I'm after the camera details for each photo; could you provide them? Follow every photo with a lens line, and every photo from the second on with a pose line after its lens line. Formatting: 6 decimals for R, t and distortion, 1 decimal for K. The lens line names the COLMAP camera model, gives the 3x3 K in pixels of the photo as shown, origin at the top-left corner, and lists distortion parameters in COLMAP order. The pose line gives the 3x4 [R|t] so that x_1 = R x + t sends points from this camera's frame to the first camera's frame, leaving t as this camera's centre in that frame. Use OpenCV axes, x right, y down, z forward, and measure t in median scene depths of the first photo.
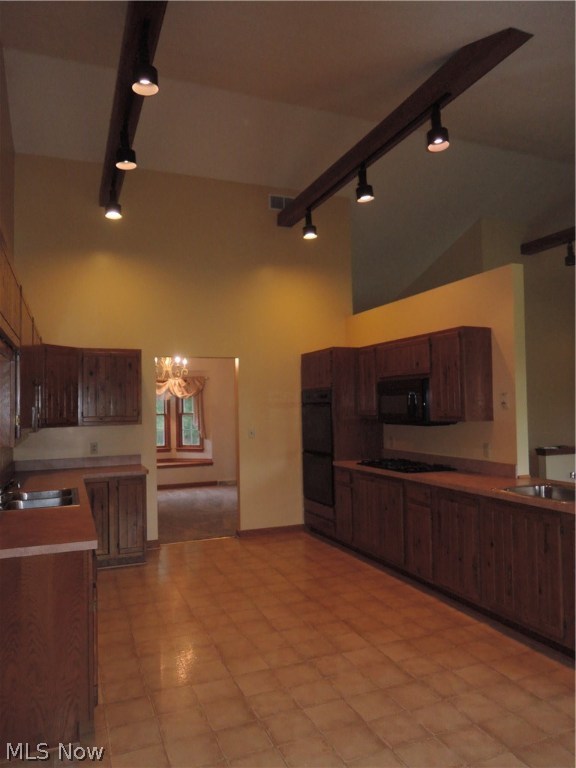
lens RADIAL K [[541.0, 0, 284.5], [0, 541.0, 385.1], [0, 0, 1]] dist [-0.031790, 0.005017]
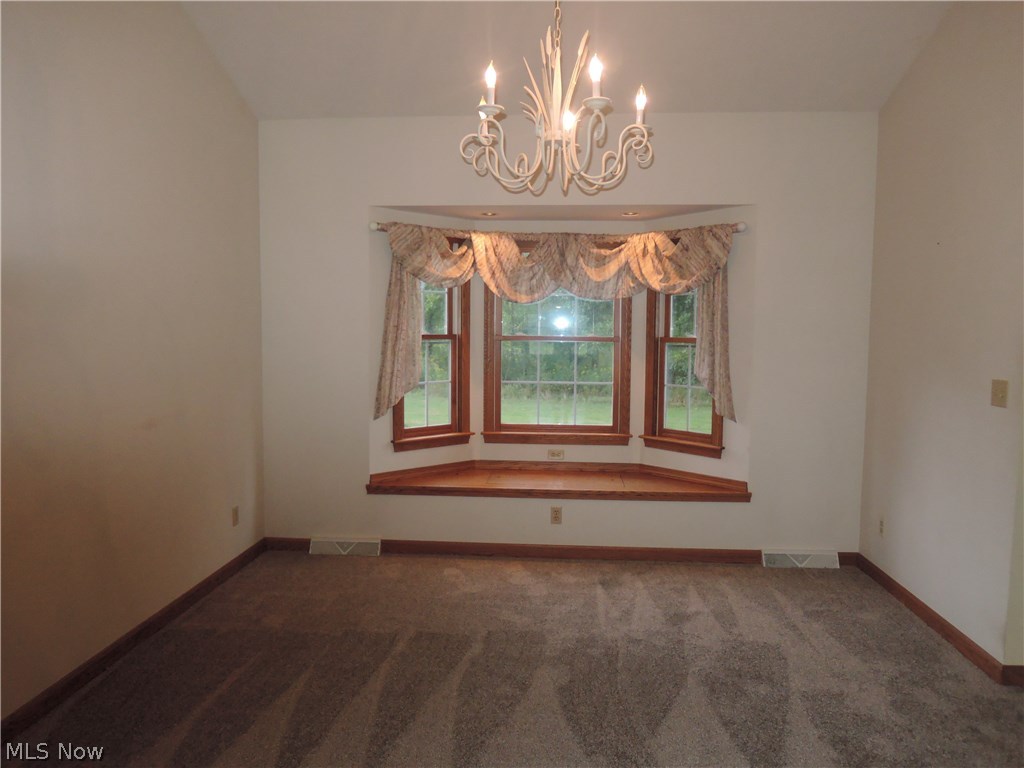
lens RADIAL K [[721.3, 0, 511.2], [0, 721.3, 387.8], [0, 0, 1]] dist [-0.031790, 0.005017]
pose [[0.893366, 0.063898, -0.444763, -0.159751], [-0.000571, 0.989997, 0.141084, 0.043590], [0.449329, -0.125785, 0.884467, 1.236541]]
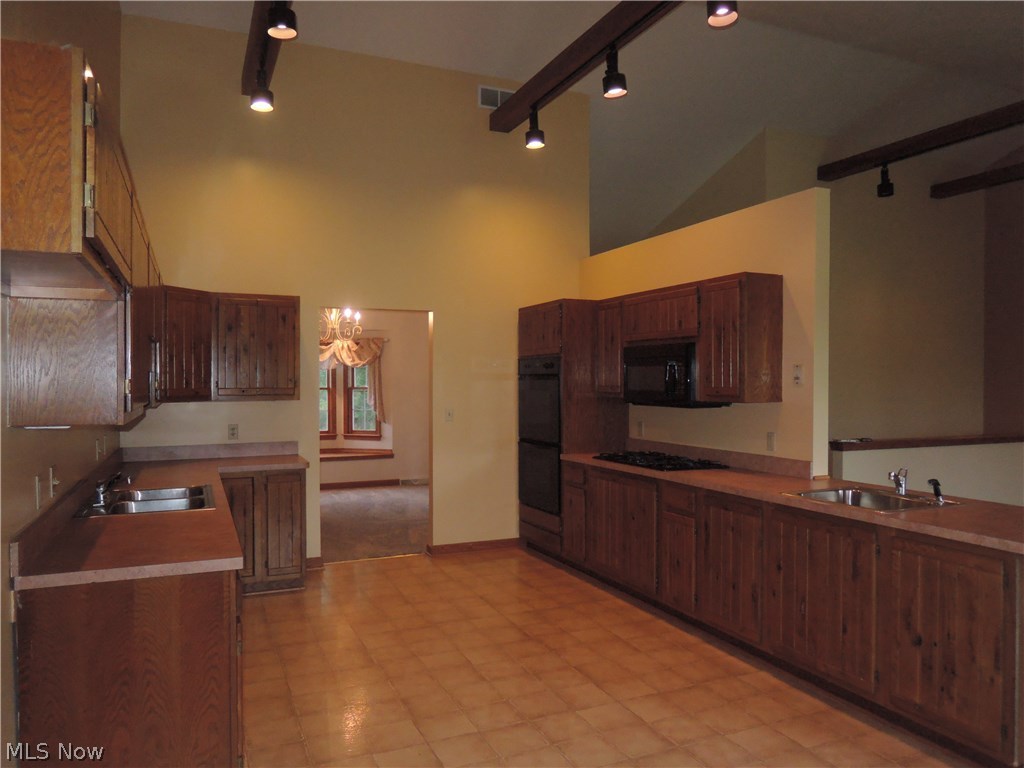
lens RADIAL K [[721.3, 0, 513.2], [0, 721.3, 387.9], [0, 0, 1]] dist [-0.031790, 0.005017]
pose [[0.999145, 0.017552, 0.037421, -0.015514], [-0.019272, 0.998750, 0.046128, 0.007489], [-0.036564, -0.046810, 0.998234, 0.026031]]
